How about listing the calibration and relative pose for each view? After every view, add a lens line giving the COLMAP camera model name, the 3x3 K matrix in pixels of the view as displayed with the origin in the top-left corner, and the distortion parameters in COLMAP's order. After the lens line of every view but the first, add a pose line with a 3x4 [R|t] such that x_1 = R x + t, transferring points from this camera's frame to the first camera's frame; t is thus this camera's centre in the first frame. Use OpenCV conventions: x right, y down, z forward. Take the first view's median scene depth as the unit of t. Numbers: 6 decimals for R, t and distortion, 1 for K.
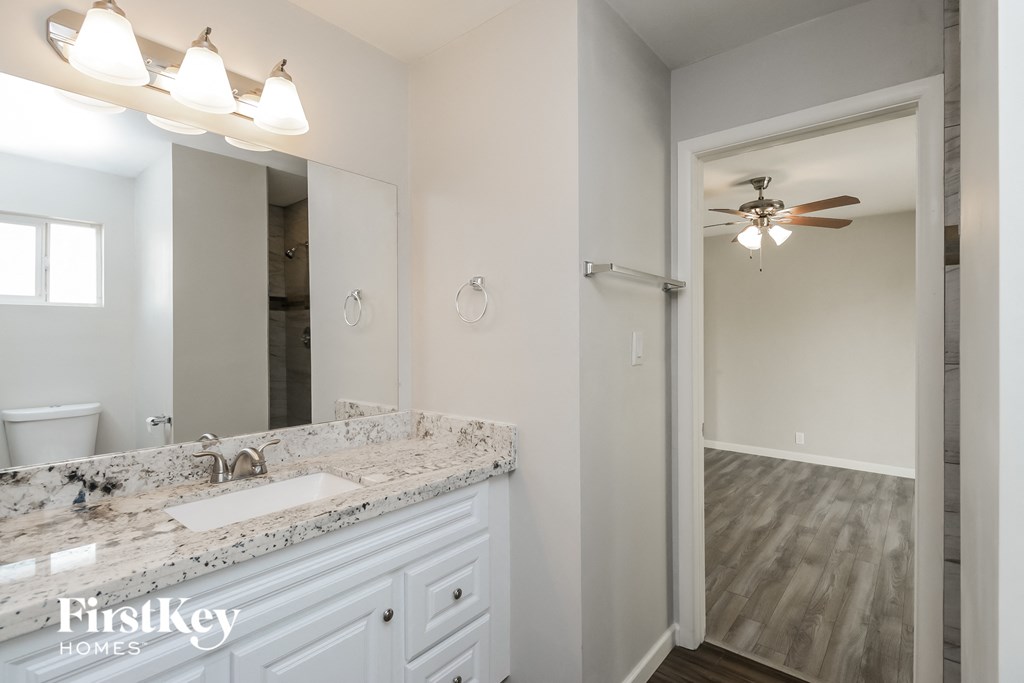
lens RADIAL K [[463.5, 0, 512.4], [0, 463.5, 338.5], [0, 0, 1]] dist [0.032346, -0.001085]
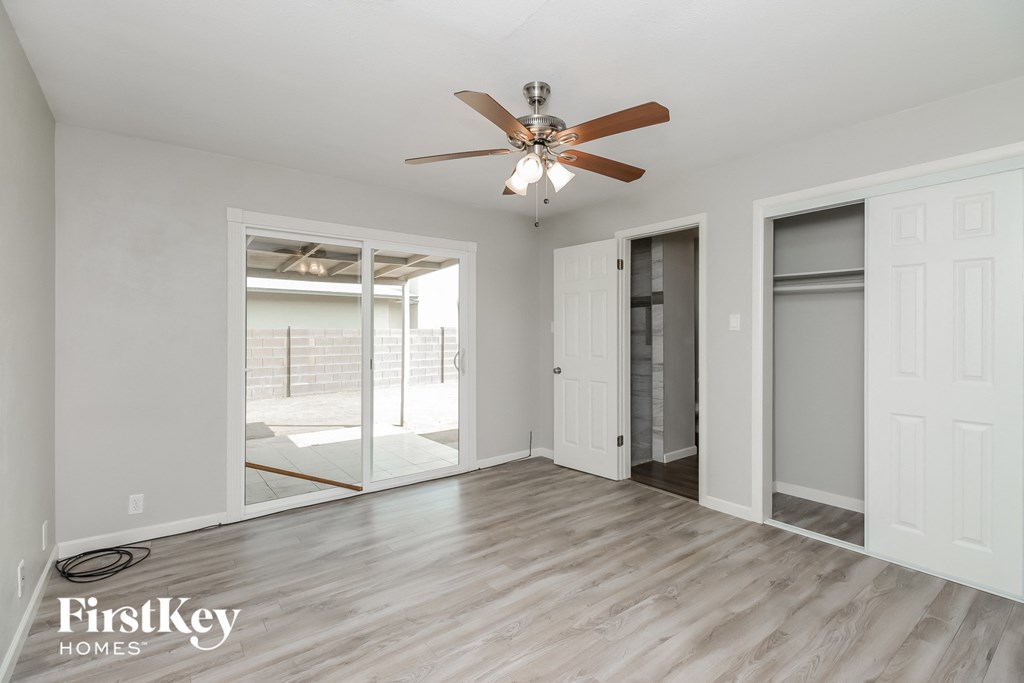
lens RADIAL K [[463.5, 0, 511.3], [0, 463.5, 336.7], [0, 0, 1]] dist [0.032346, -0.001085]
pose [[-0.979595, -0.002487, 0.200967, 0.519317], [-0.000498, 0.999950, 0.009944, 0.012929], [-0.200982, 0.009641, -0.979547, 1.965089]]
